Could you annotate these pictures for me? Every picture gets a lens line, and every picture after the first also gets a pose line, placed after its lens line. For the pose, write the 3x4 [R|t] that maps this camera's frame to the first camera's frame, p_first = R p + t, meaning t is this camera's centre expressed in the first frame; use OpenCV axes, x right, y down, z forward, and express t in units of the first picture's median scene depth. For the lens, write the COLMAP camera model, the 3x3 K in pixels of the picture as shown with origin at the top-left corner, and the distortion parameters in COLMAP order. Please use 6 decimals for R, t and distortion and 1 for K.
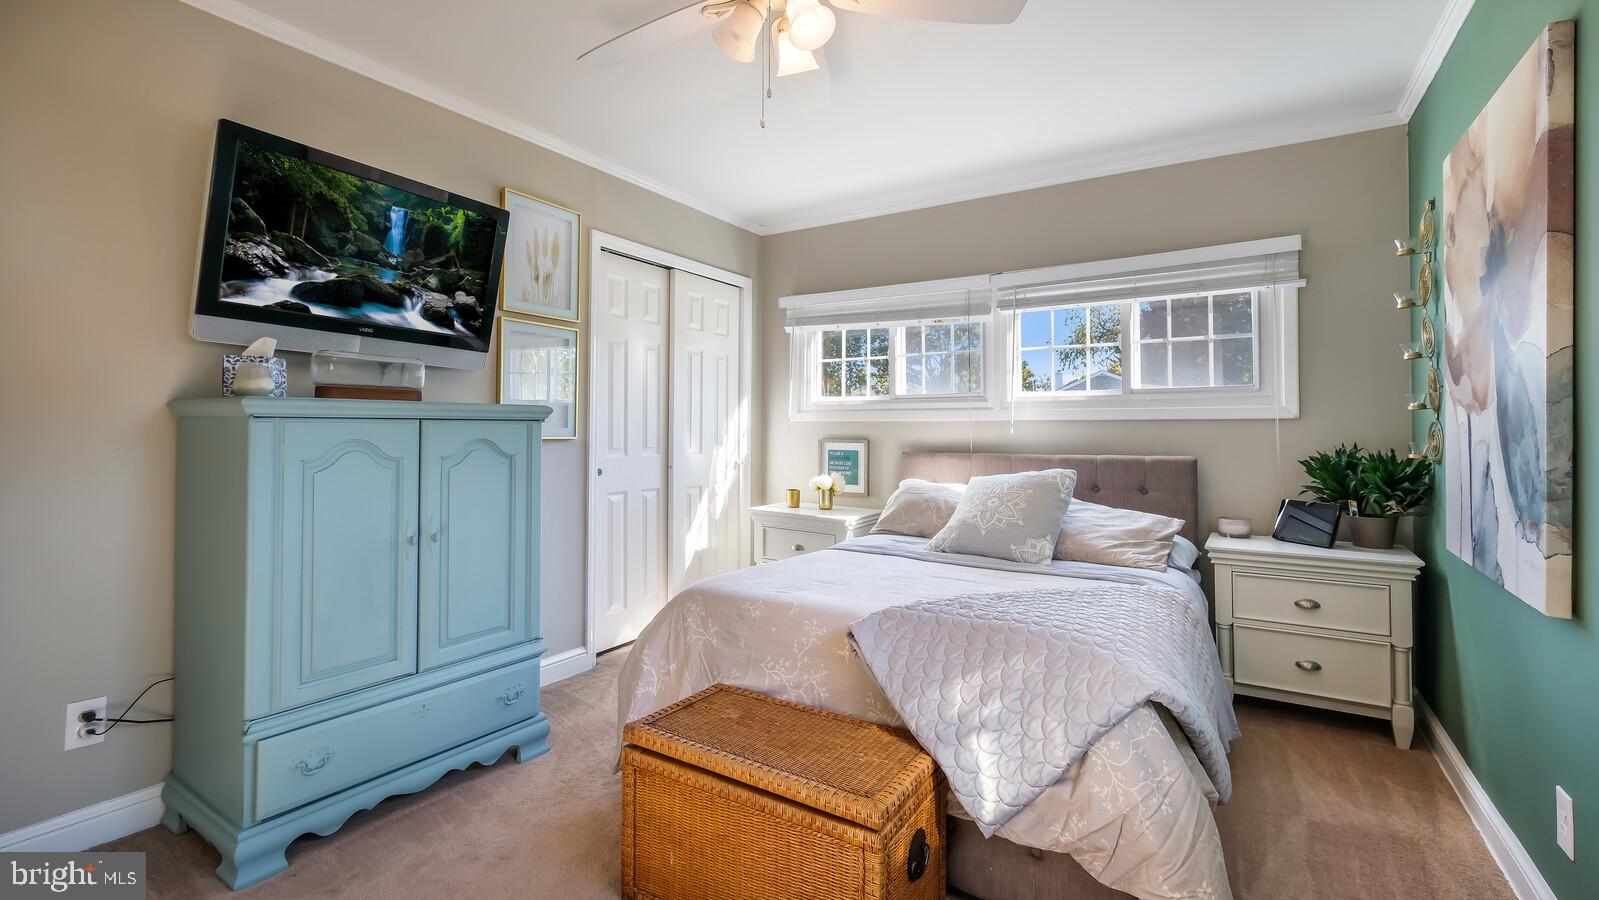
lens RADIAL K [[704.8, 0, 790.3], [0, 704.8, 408.3], [0, 0, 1]] dist [0.005057, 0.000135]
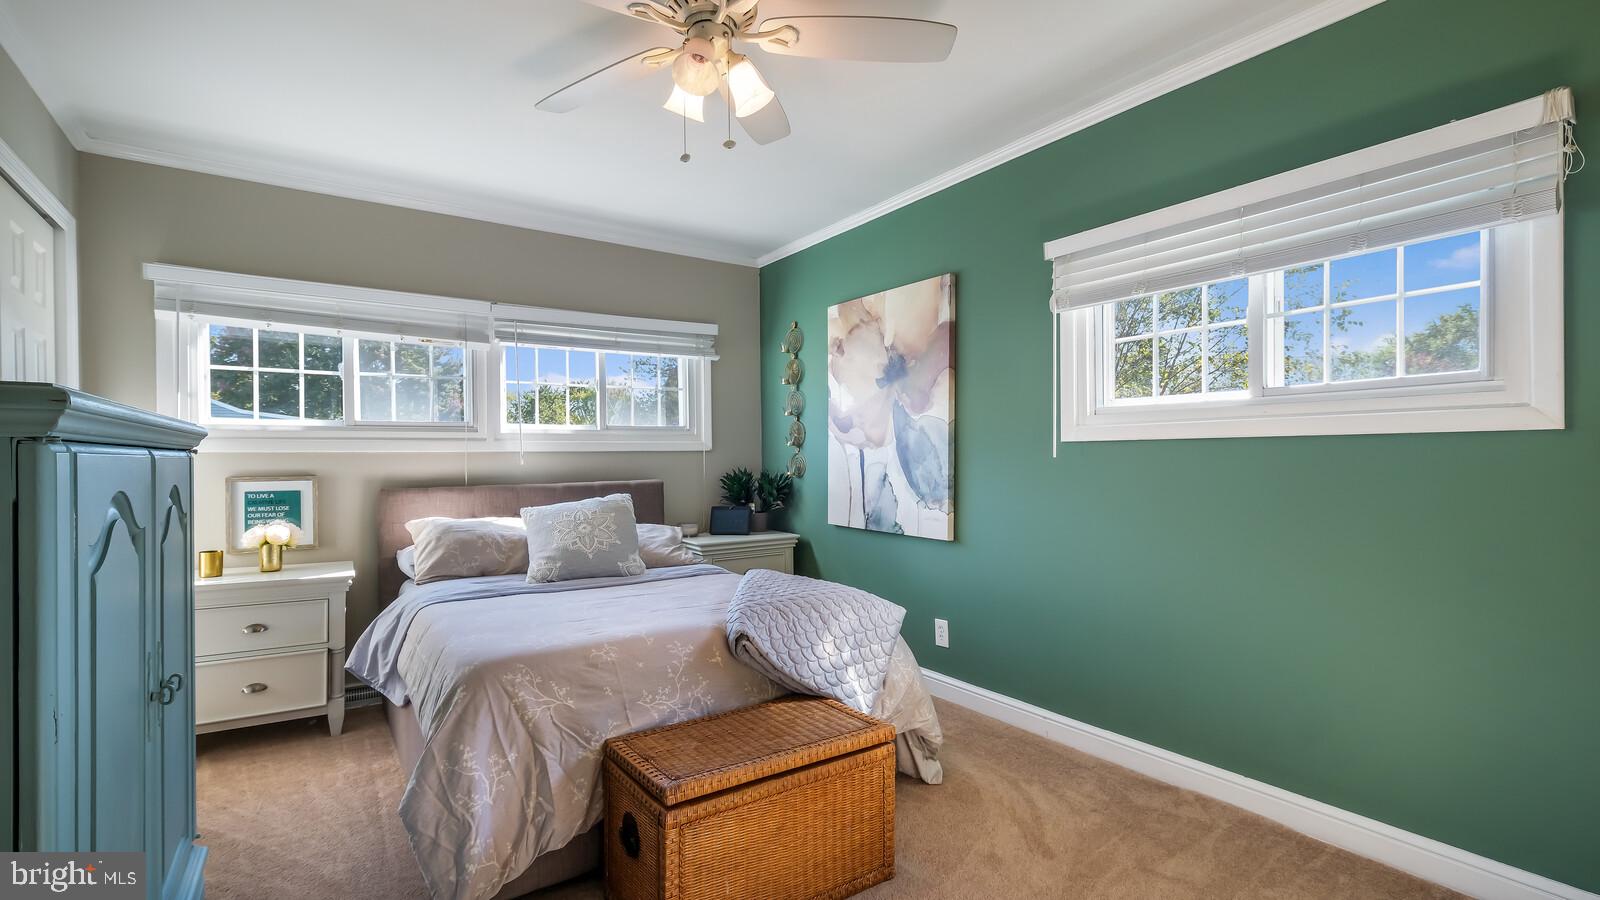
lens RADIAL K [[705.3, 0, 787.1], [0, 705.3, 453.3], [0, 0, 1]] dist [0.005057, 0.000135]
pose [[0.401017, -0.002542, 0.916067, -0.761326], [-0.017312, 0.999797, 0.010353, 0.003485], [-0.915907, -0.020010, 0.400892, 0.380603]]
